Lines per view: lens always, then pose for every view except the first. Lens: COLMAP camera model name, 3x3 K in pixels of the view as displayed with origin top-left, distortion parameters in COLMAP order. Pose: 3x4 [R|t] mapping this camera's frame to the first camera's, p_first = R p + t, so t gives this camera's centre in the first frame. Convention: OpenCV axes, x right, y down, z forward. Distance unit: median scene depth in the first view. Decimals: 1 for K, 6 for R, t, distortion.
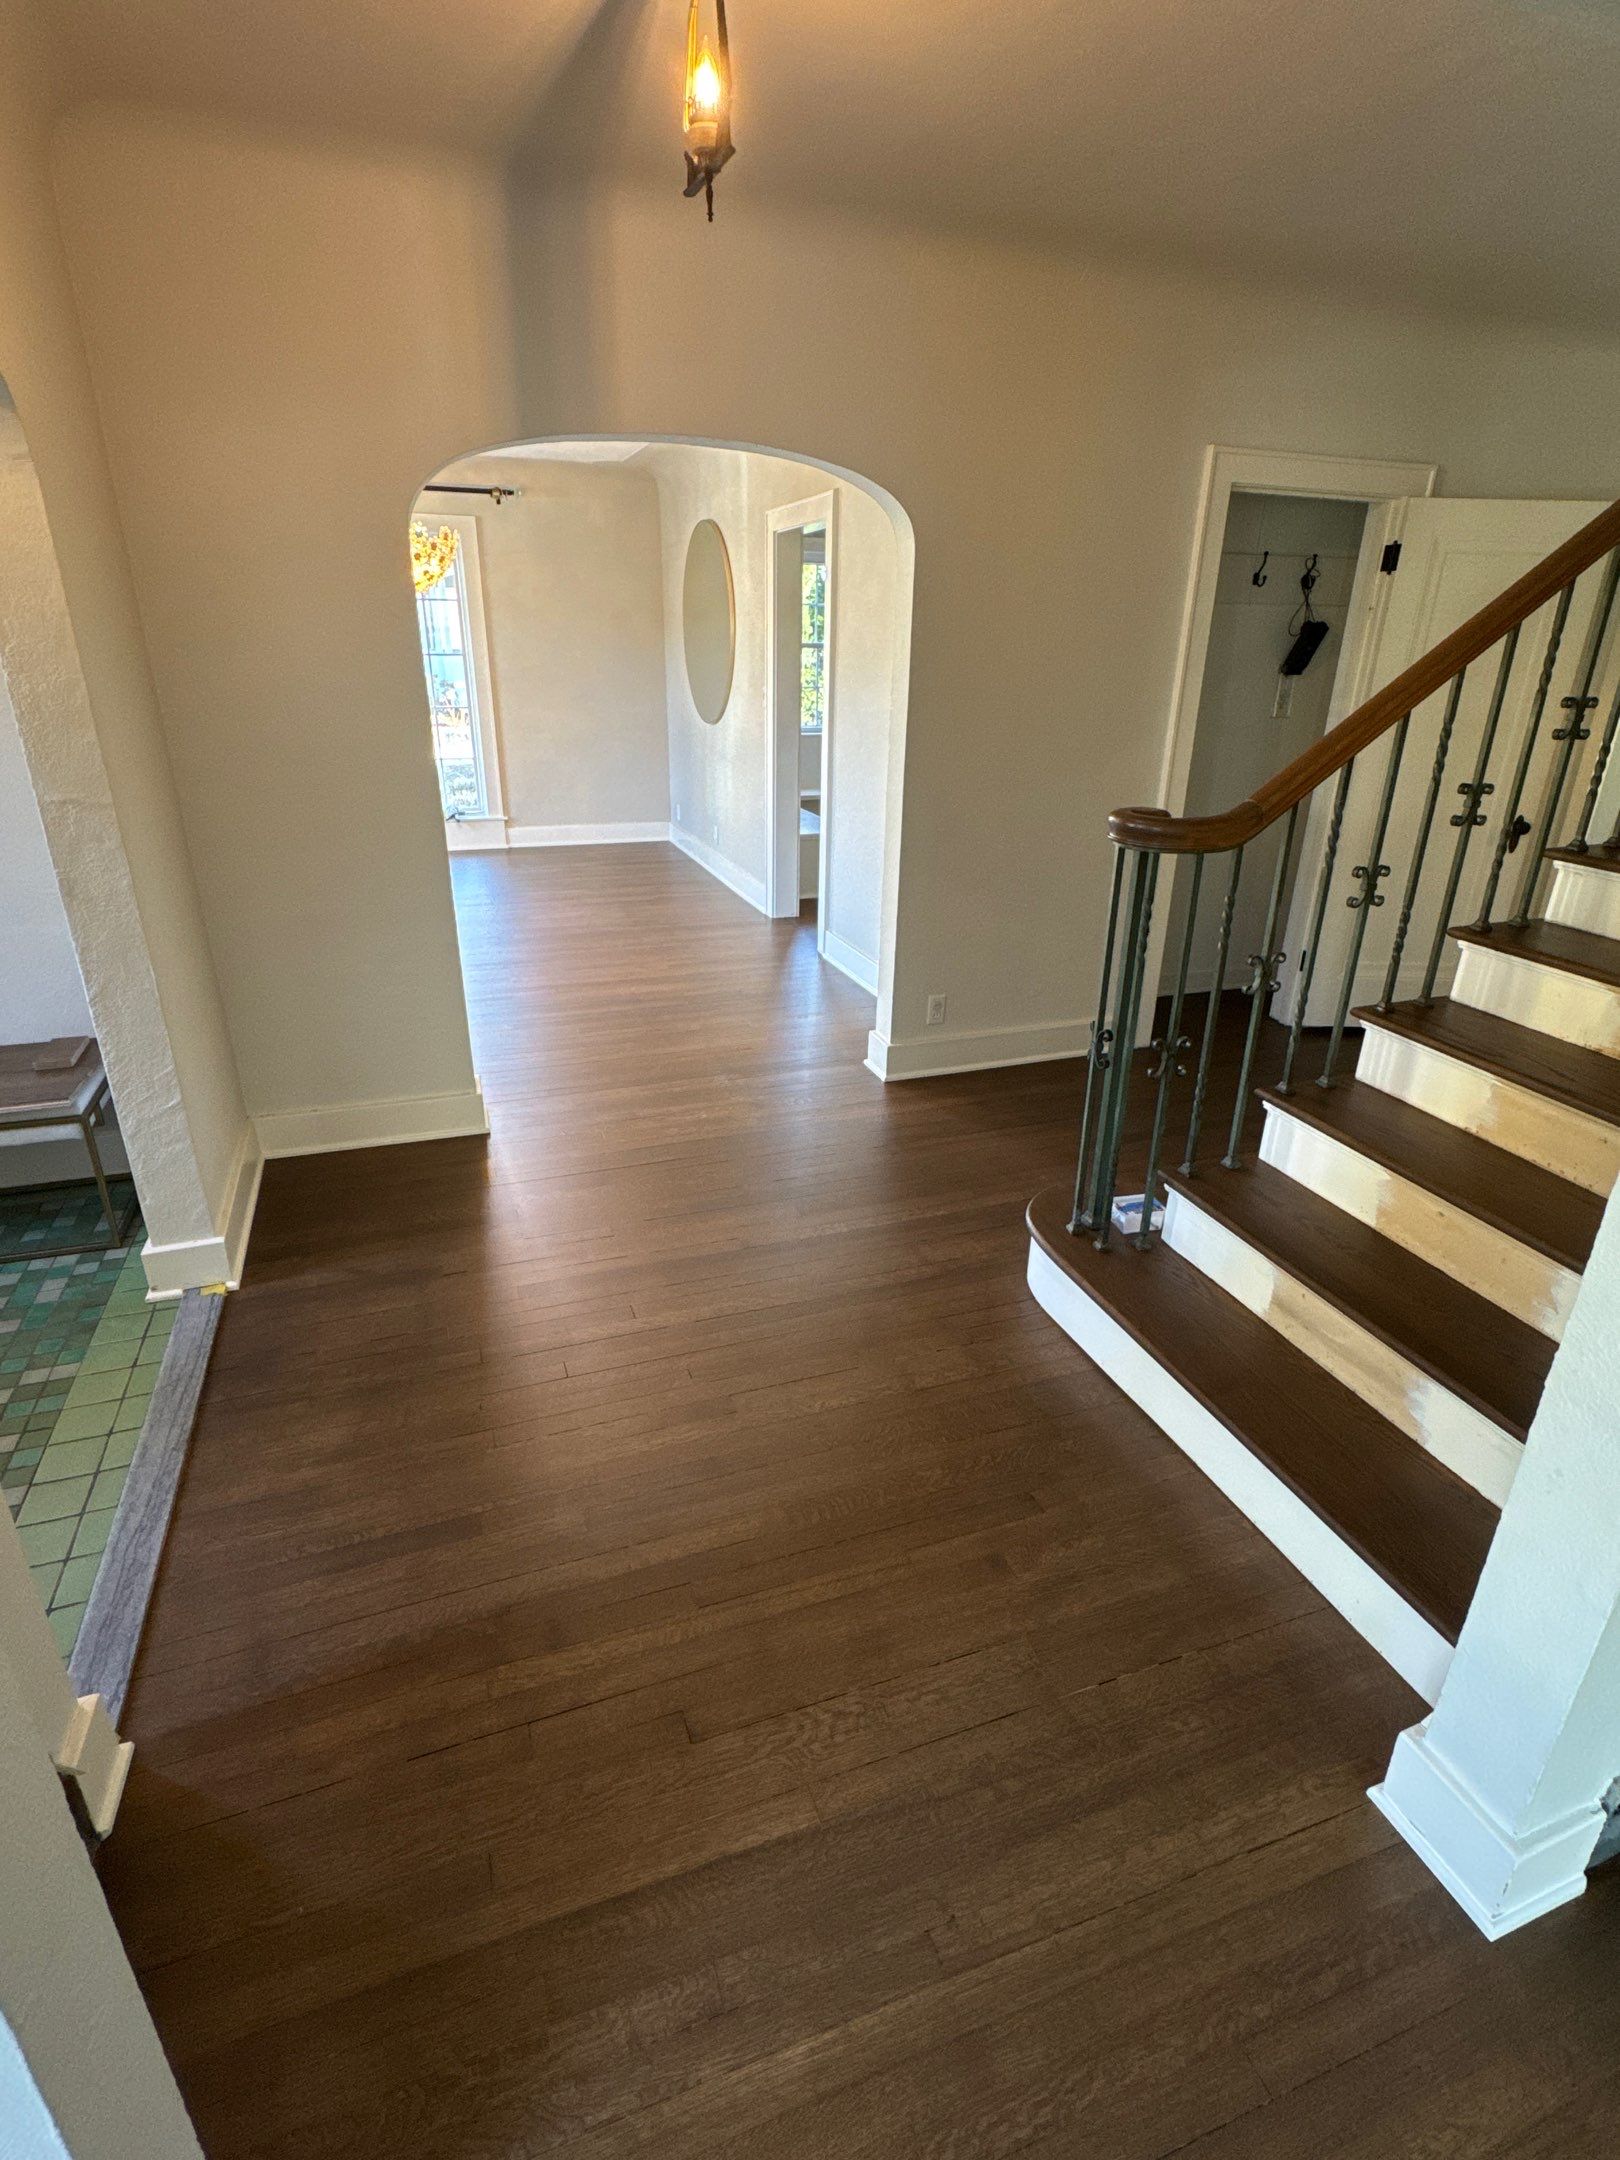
lens RADIAL K [[1061.1, 0, 817.1], [0, 1061.1, 1074.7], [0, 0, 1]] dist [-0.012148, -0.000589]
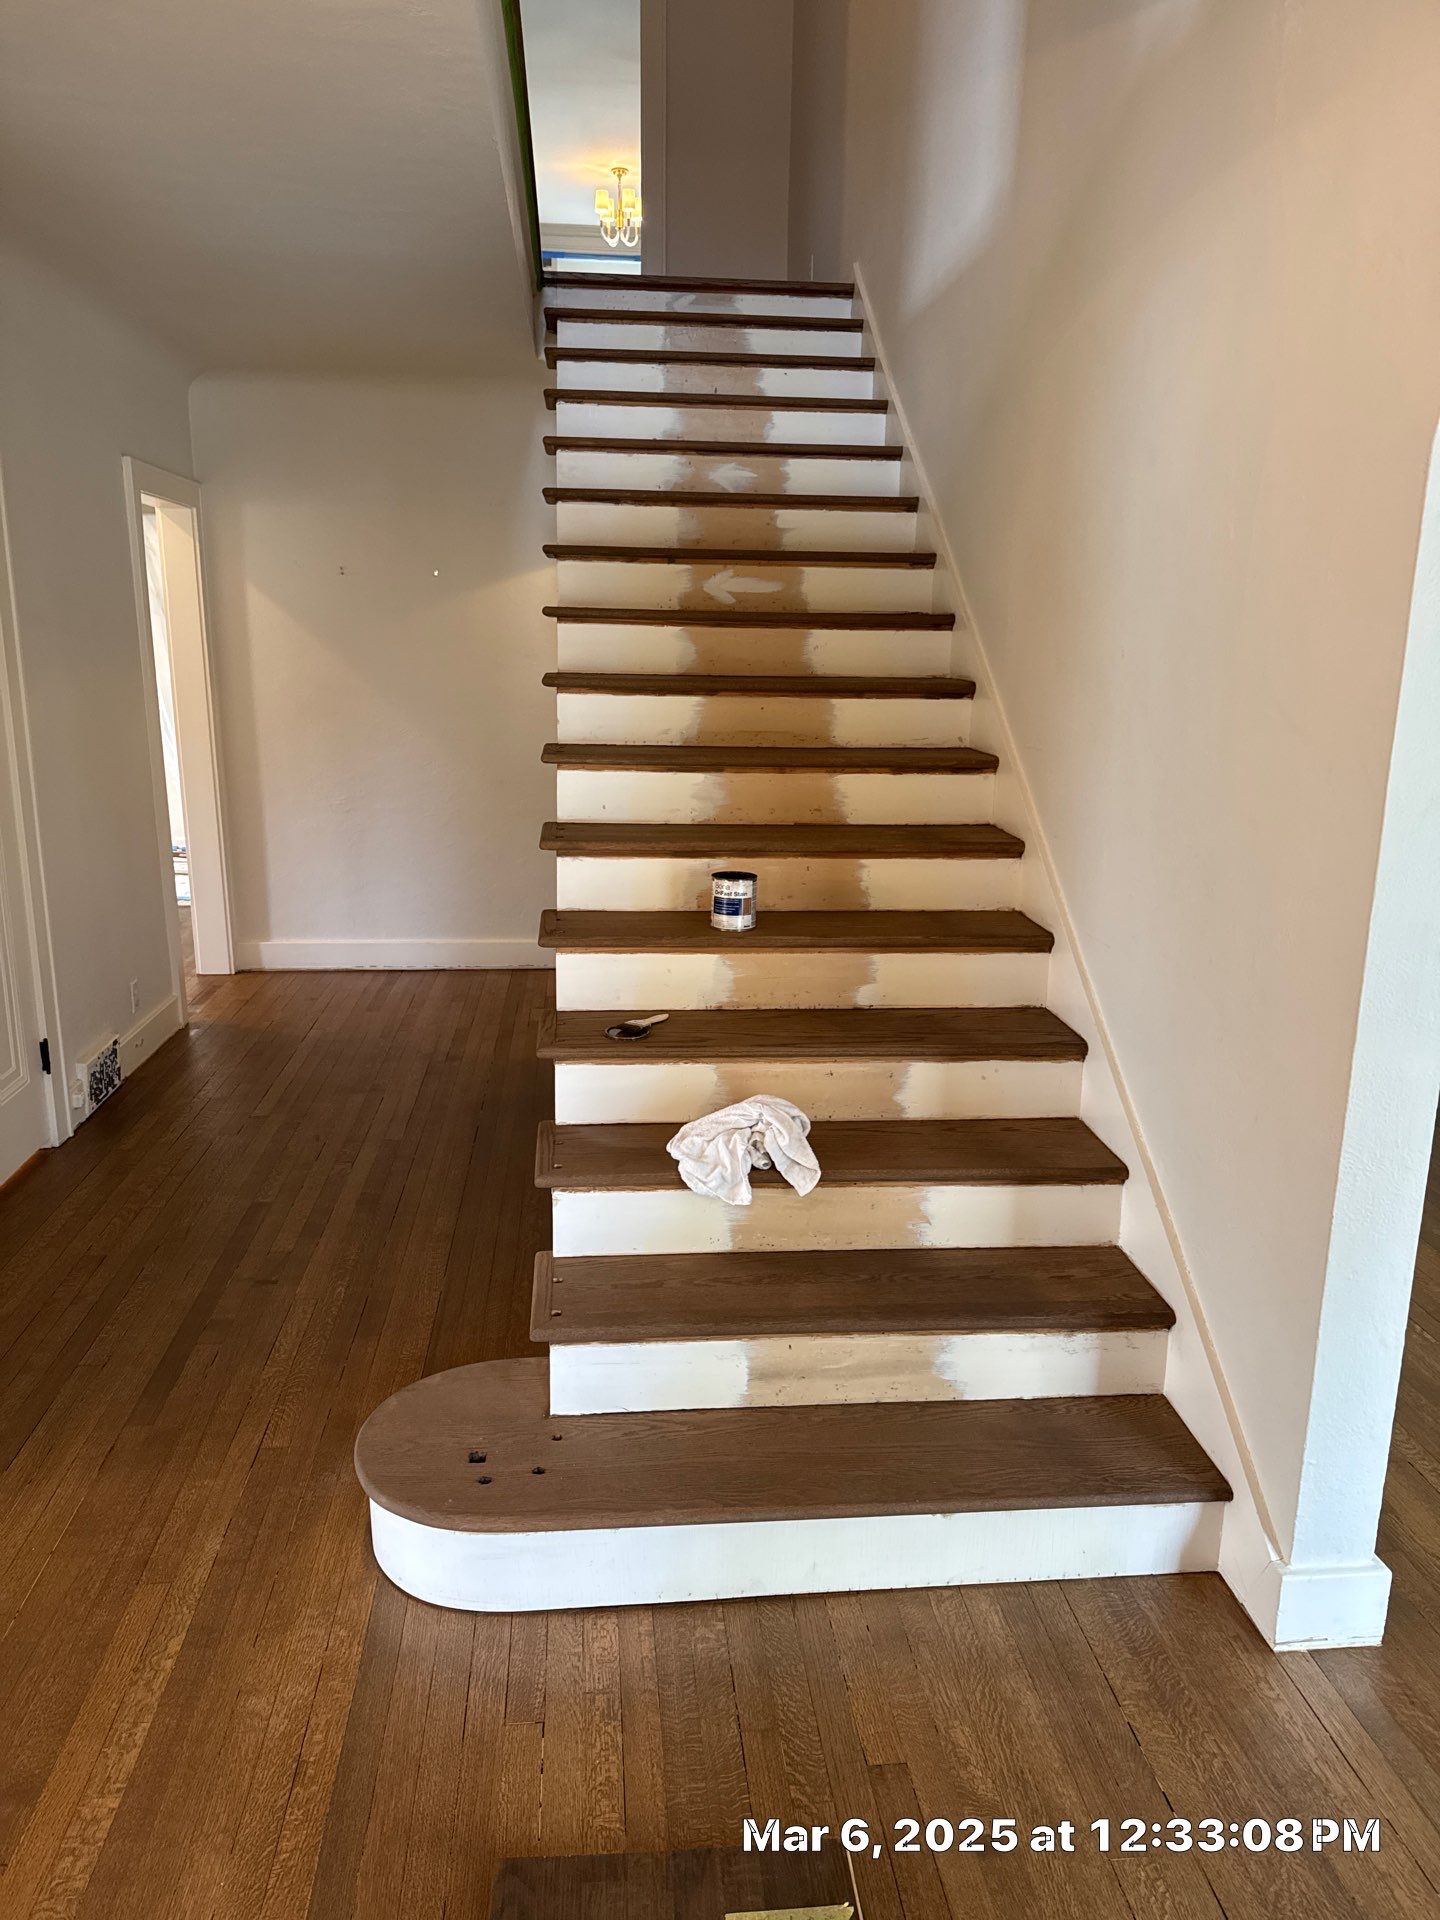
lens RADIAL K [[1341.7, 0, 708.6], [0, 1341.7, 963.0], [0, 0, 1]] dist [0.048437, -0.053276]
pose [[0.259110, -0.243897, 0.934546, -0.750729], [0.357380, 0.923127, 0.141830, -0.383477], [-0.897297, 0.297239, 0.326356, 0.826110]]
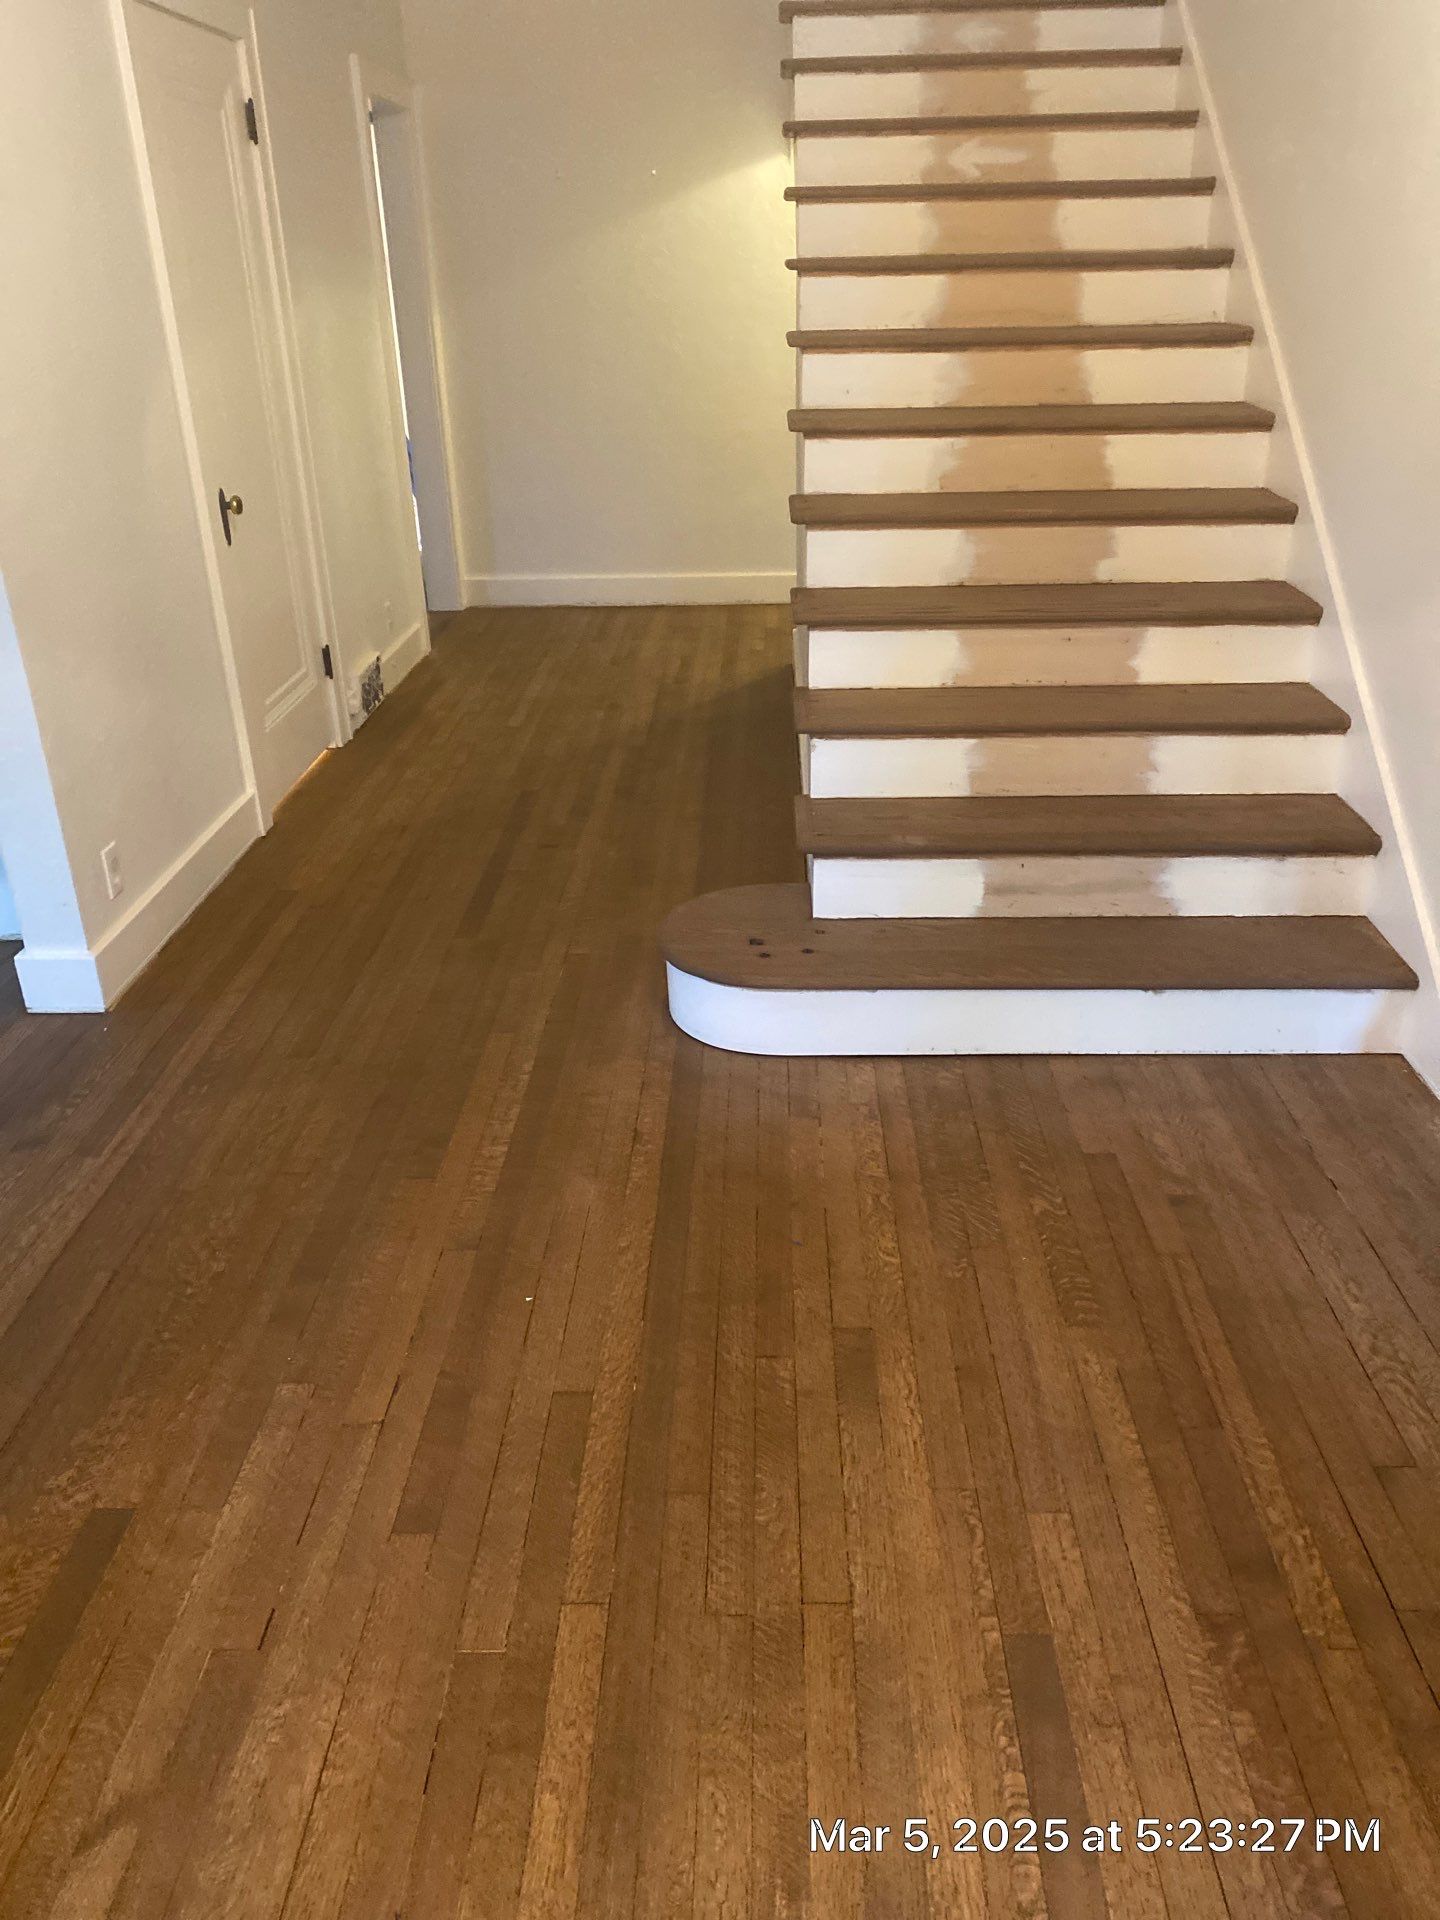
lens RADIAL K [[1457.7, 0, 706.5], [0, 1457.7, 927.8], [0, 0, 1]] dist [0.032654, -0.032100]
pose [[0.385035, -0.410848, 0.826409, -1.170985], [0.383050, 0.885818, 0.261915, -0.309288], [-0.839655, 0.215710, 0.498446, 0.790547]]
